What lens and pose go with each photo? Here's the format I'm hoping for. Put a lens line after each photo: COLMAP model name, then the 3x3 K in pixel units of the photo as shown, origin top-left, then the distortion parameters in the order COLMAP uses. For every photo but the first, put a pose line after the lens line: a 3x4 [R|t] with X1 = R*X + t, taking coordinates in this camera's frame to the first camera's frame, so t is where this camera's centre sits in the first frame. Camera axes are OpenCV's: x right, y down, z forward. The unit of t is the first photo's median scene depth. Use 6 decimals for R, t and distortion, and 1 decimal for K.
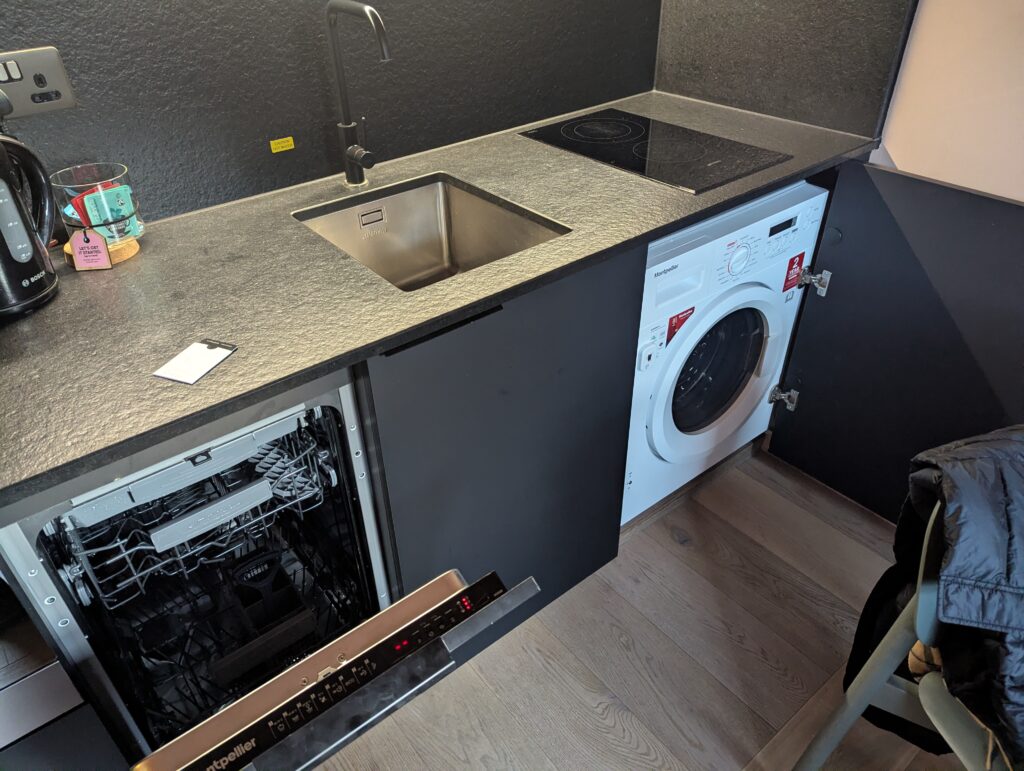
lens RADIAL K [[710.5, 0, 490.0], [0, 710.5, 387.1], [0, 0, 1]] dist [0.073822, -0.086672]
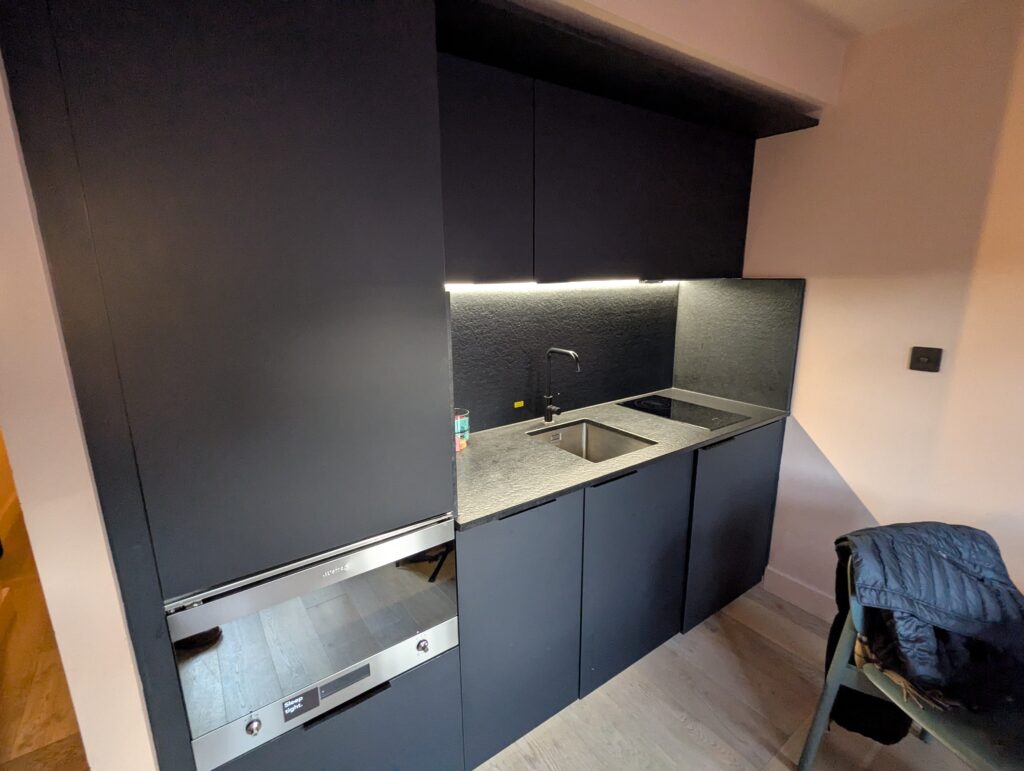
lens RADIAL K [[480.9, 0, 511.3], [0, 480.9, 389.7], [0, 0, 1]] dist [-0.000529, 0.000181]
pose [[0.998790, 0.028651, -0.039962, -0.244734], [-0.041603, 0.925618, -0.376165, 0.178120], [0.026212, 0.377373, 0.925690, -0.389395]]
